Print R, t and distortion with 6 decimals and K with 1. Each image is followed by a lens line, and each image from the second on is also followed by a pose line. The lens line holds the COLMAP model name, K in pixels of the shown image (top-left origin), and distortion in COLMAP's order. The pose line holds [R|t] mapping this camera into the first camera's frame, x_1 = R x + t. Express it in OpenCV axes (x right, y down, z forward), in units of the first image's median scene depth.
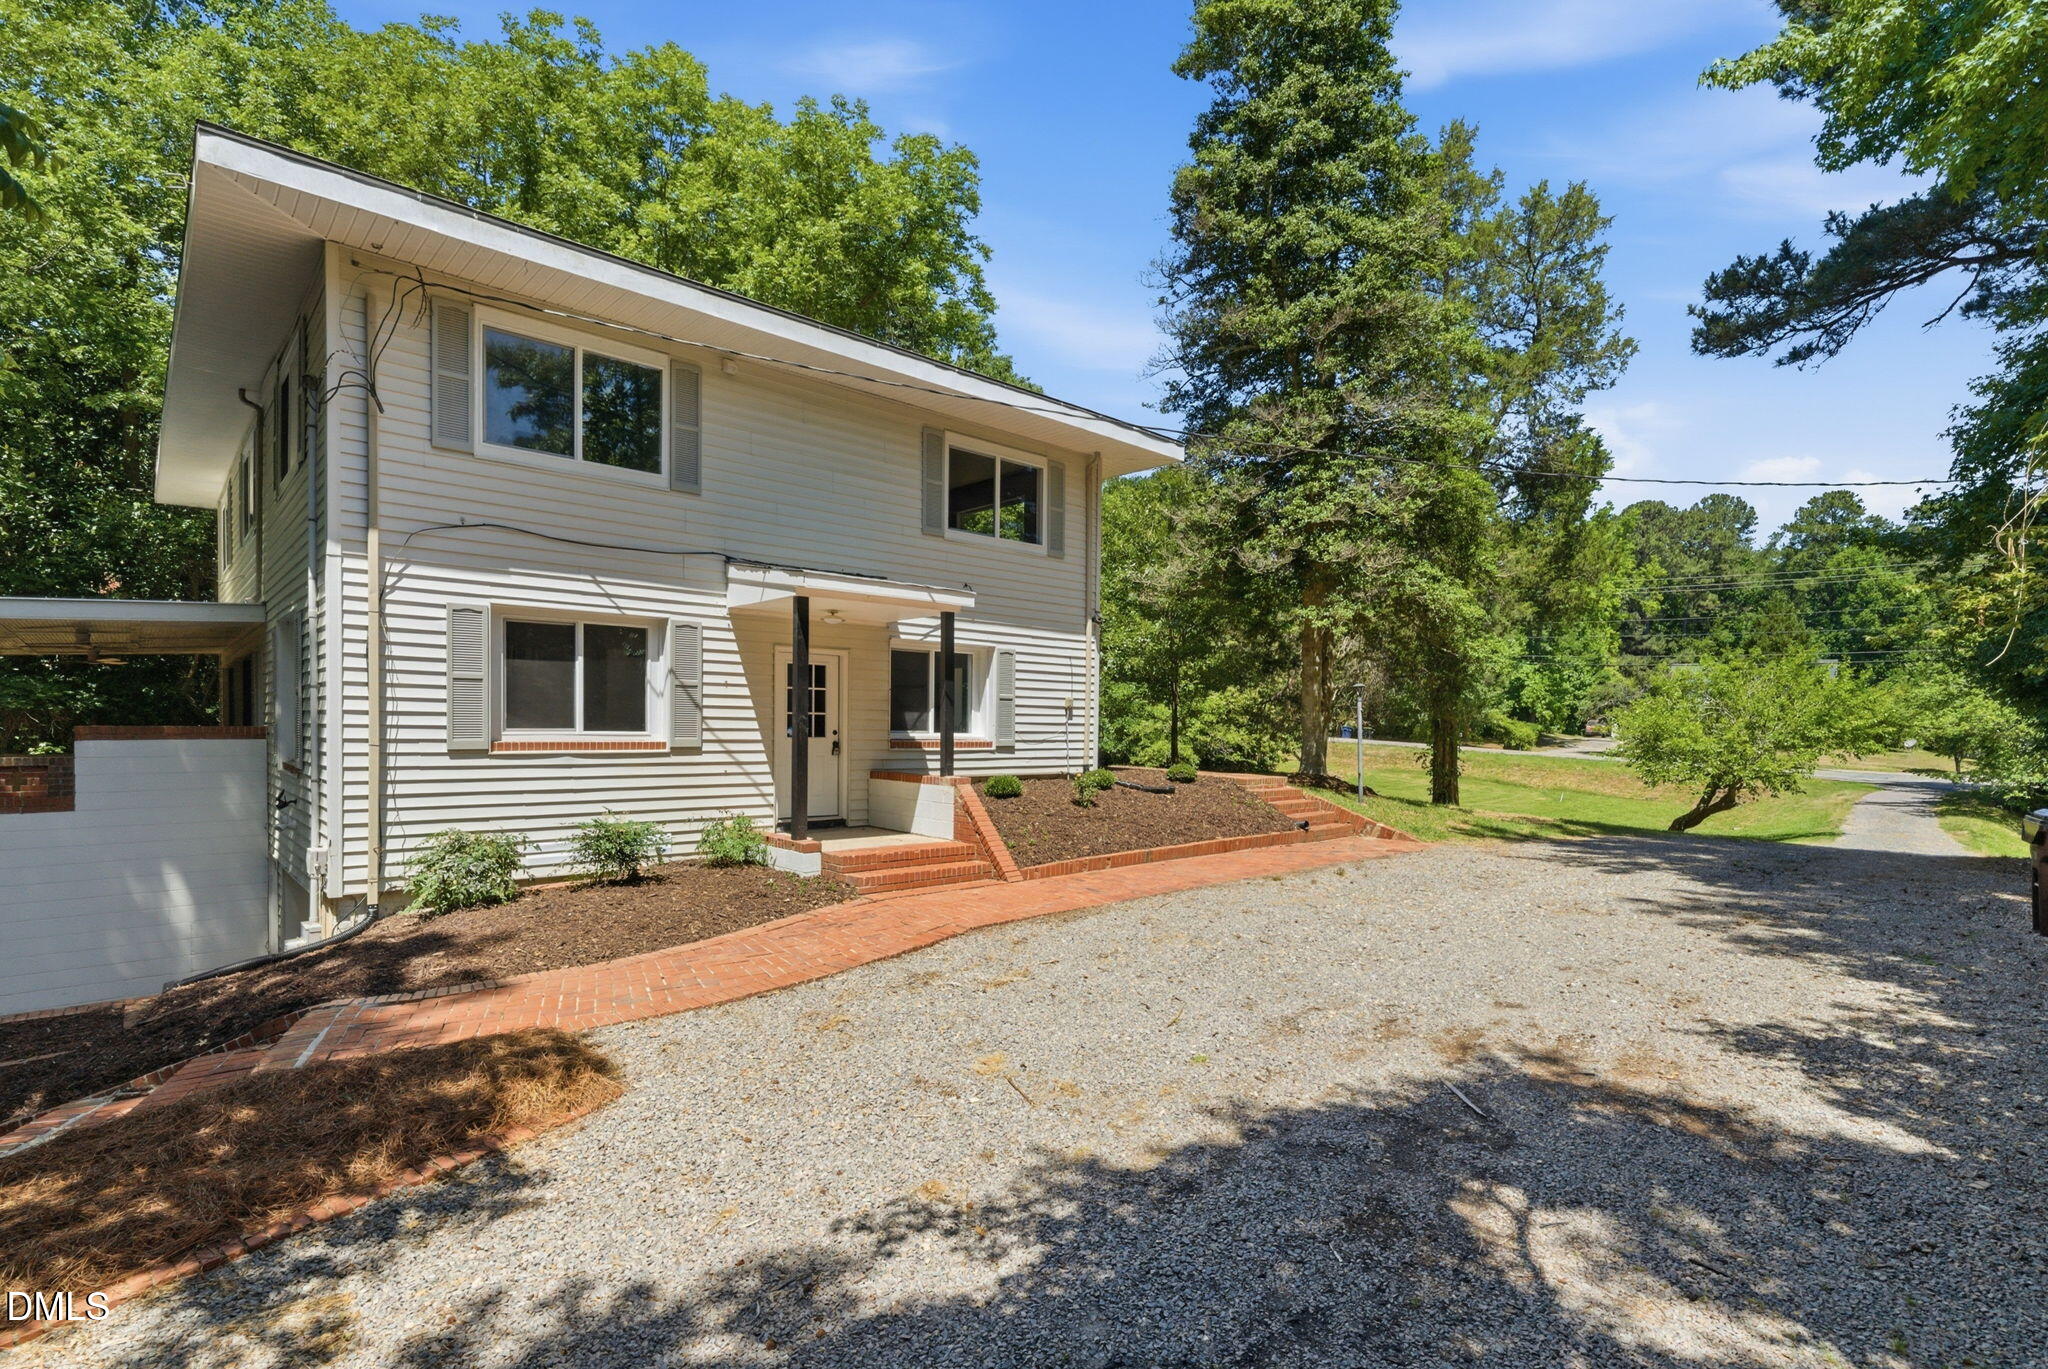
lens RADIAL K [[832.2, 0, 928.3], [0, 832.2, 732.7], [0, 0, 1]] dist [0.000143, 0.000054]
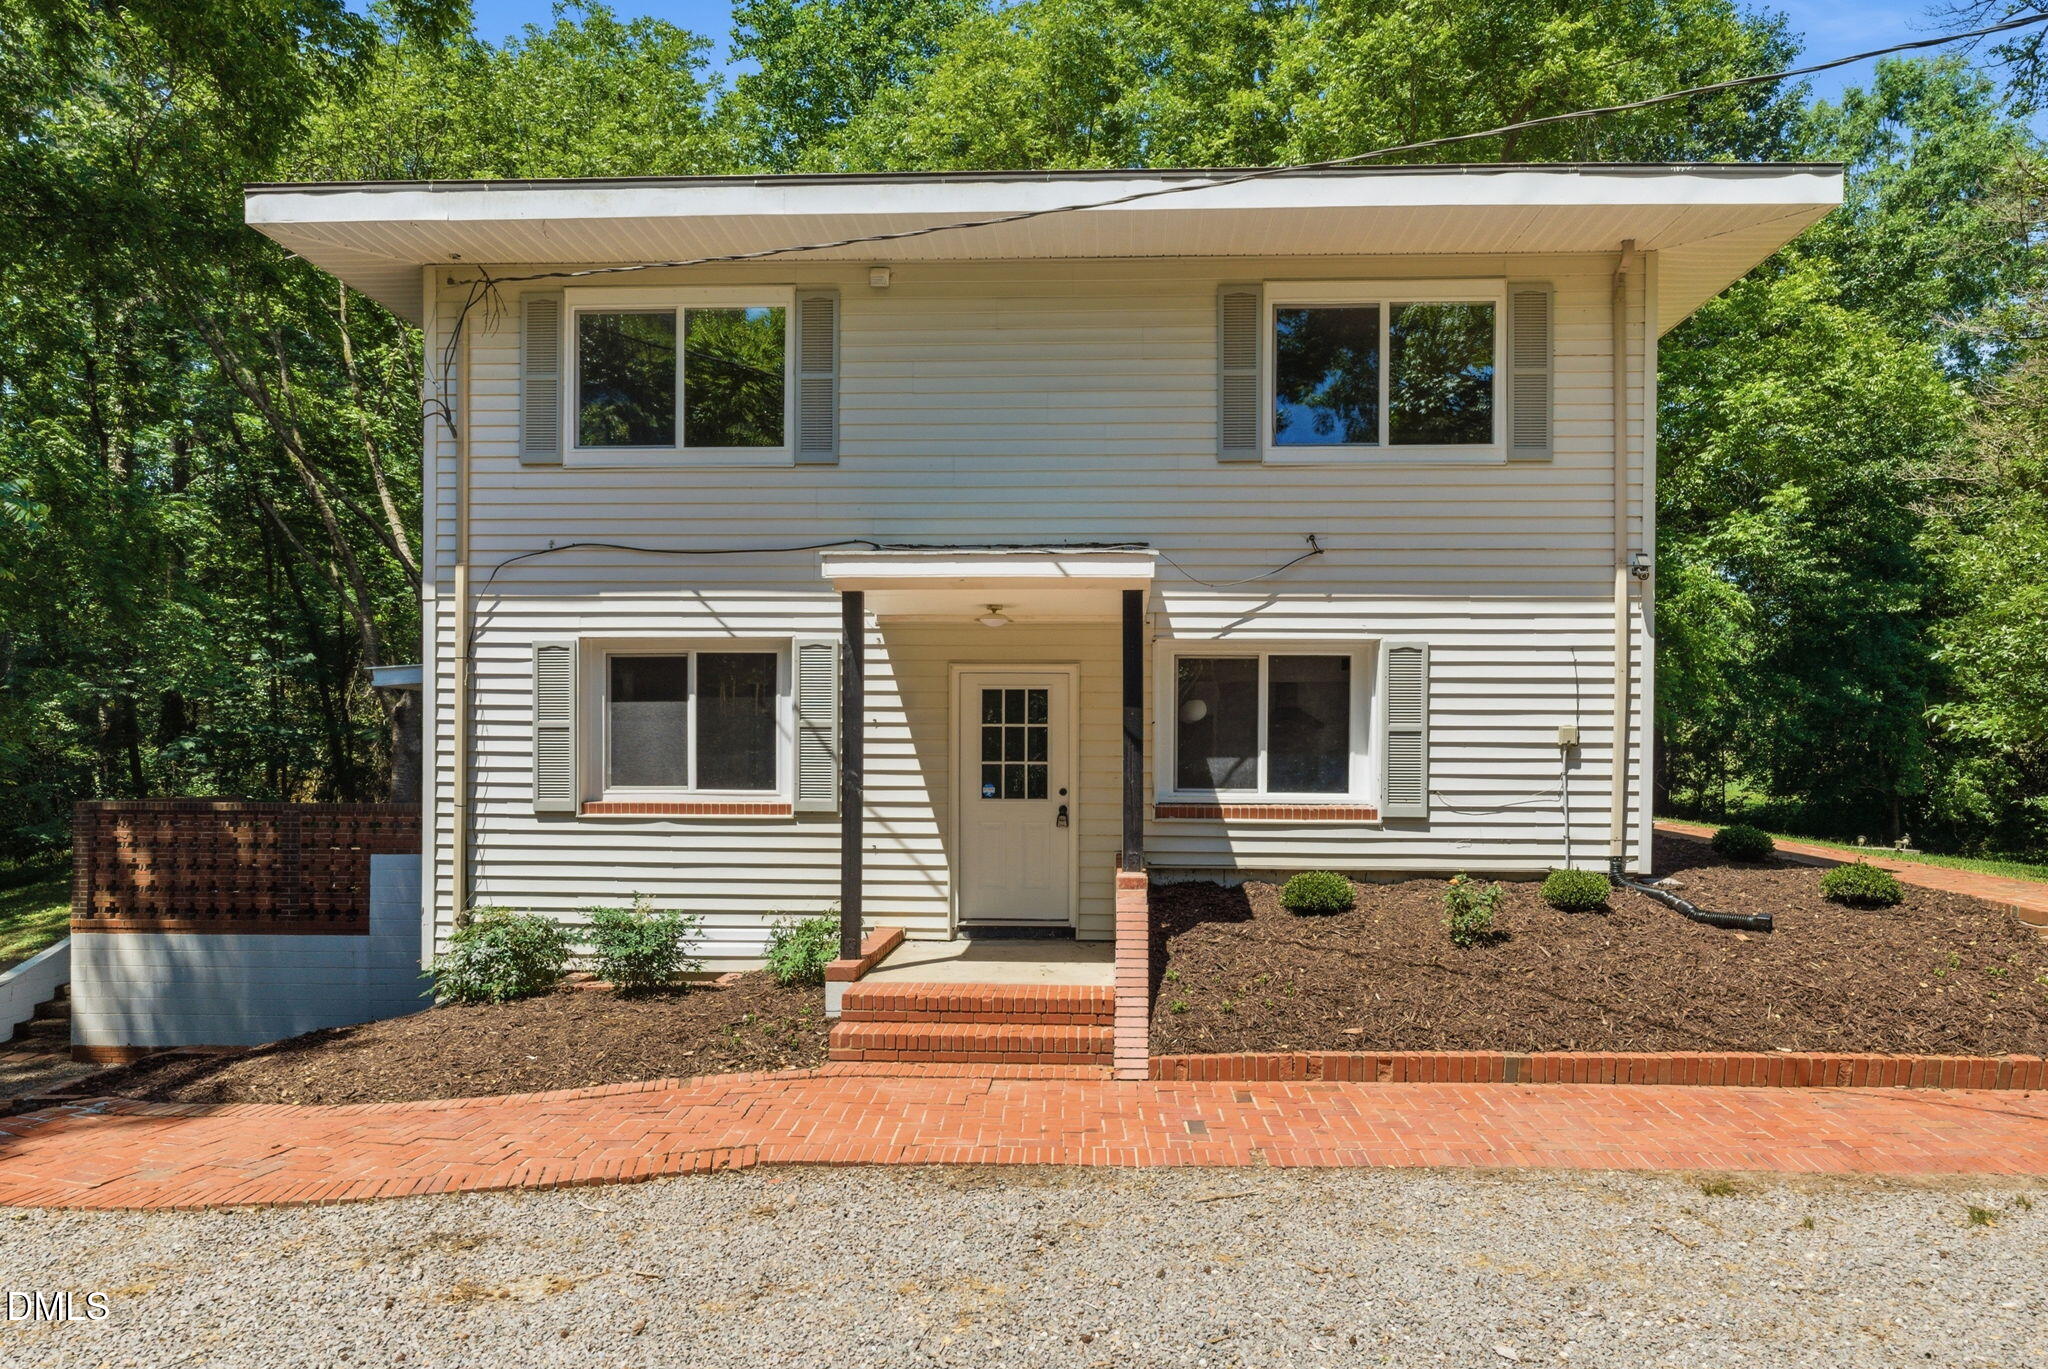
lens RADIAL K [[1122.4, 0, 1026.1], [0, 1122.4, 771.9], [0, 0, 1]] dist [-0.001796, 0.000169]
pose [[0.791921, -0.011780, -0.610509, 0.478626], [-0.002022, 0.999758, -0.021913, 0.003950], [0.610620, 0.018588, 0.791706, 0.350767]]
